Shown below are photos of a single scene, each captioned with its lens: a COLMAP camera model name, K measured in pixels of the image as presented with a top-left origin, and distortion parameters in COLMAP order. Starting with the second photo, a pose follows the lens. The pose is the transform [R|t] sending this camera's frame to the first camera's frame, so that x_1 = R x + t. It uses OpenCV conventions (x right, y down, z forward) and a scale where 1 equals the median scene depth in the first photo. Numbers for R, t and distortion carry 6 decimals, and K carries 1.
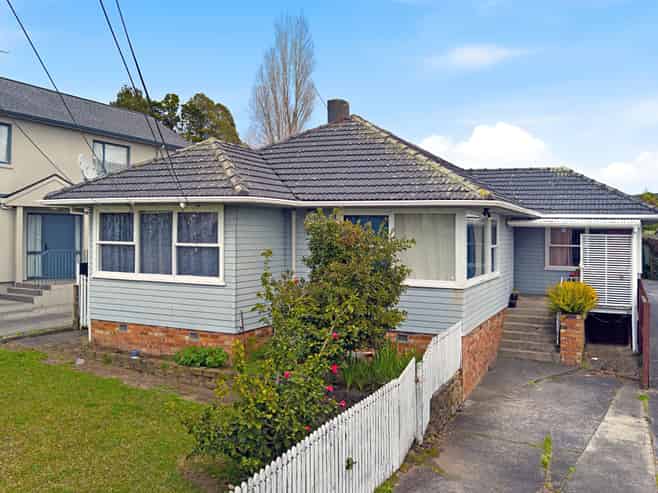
lens RADIAL K [[594.4, 0, 329.0], [0, 594.4, 246.5], [0, 0, 1]] dist [-0.051277, -0.016126]
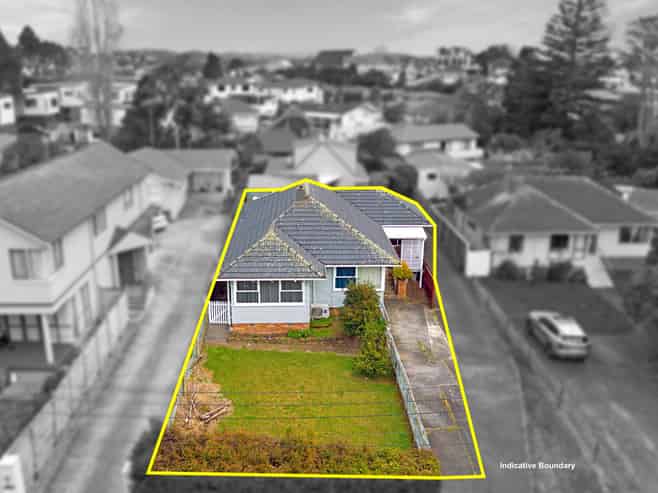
lens RADIAL K [[594.4, 0, 329.0], [0, 594.4, 246.5], [0, 0, 1]] dist [-0.051277, -0.016126]
pose [[0.876990, -0.141536, 0.459191, -1.095277], [0.006623, 0.959105, 0.282975, -0.805131], [-0.480463, -0.245125, 0.842062, -1.014555]]
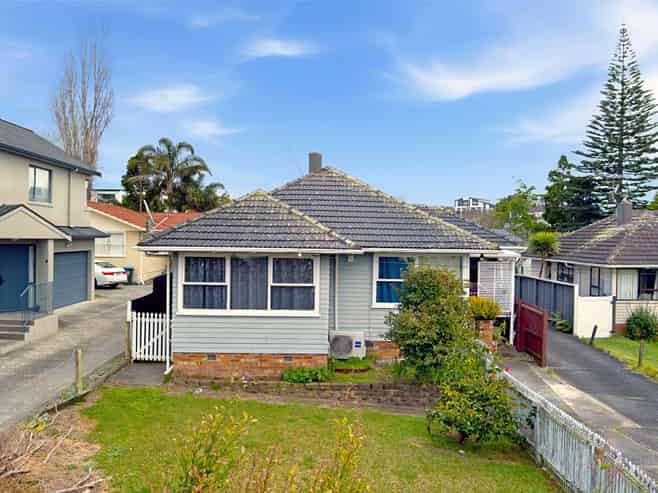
lens RADIAL K [[594.4, 0, 329.0], [0, 594.4, 246.5], [0, 0, 1]] dist [-0.051277, -0.016126]
pose [[0.889497, -0.006186, 0.456900, -0.661948], [0.004352, 0.999978, 0.005066, -0.081269], [-0.456921, -0.002518, 0.889504, -0.123348]]
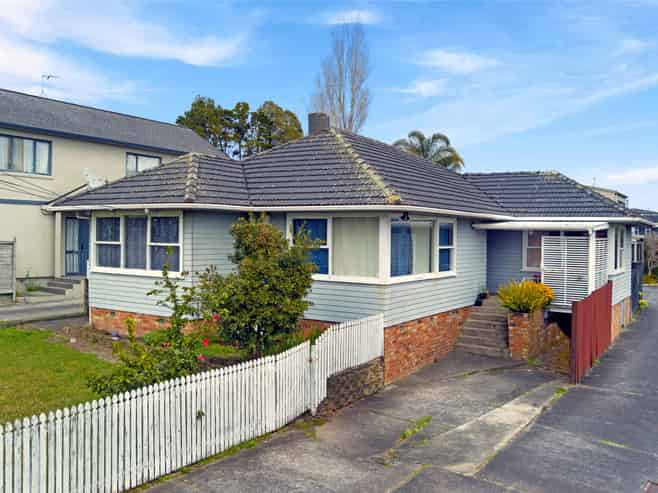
lens RADIAL K [[602.6, 0, 329.0], [0, 602.6, 246.5], [0, 0, 1]] dist [-0.061399, -0.004756]
pose [[0.988085, 0.004260, -0.153851, 0.262535], [-0.005168, 0.999971, -0.005506, 0.005840], [0.153823, 0.006236, 0.988079, -0.119686]]
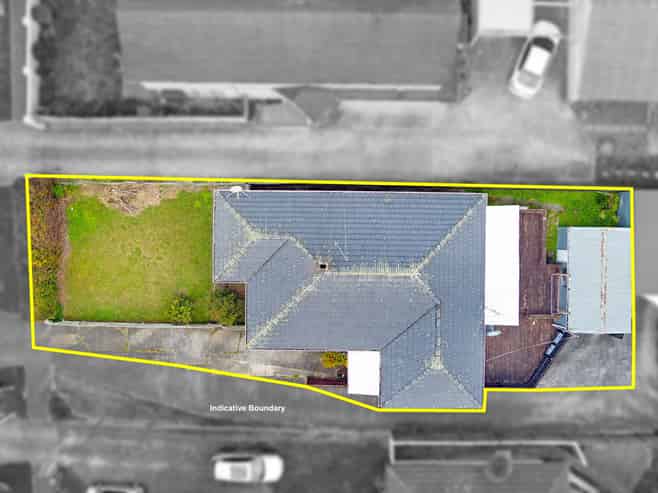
lens RADIAL K [[594.4, 0, 329.0], [0, 594.4, 246.5], [0, 0, 1]] dist [-0.051277, -0.016126]
pose [[0.421015, 0.906965, 0.012668, -0.070413], [-0.011022, -0.008850, 0.999900, -2.793876], [0.906987, -0.421113, 0.006271, 1.352450]]
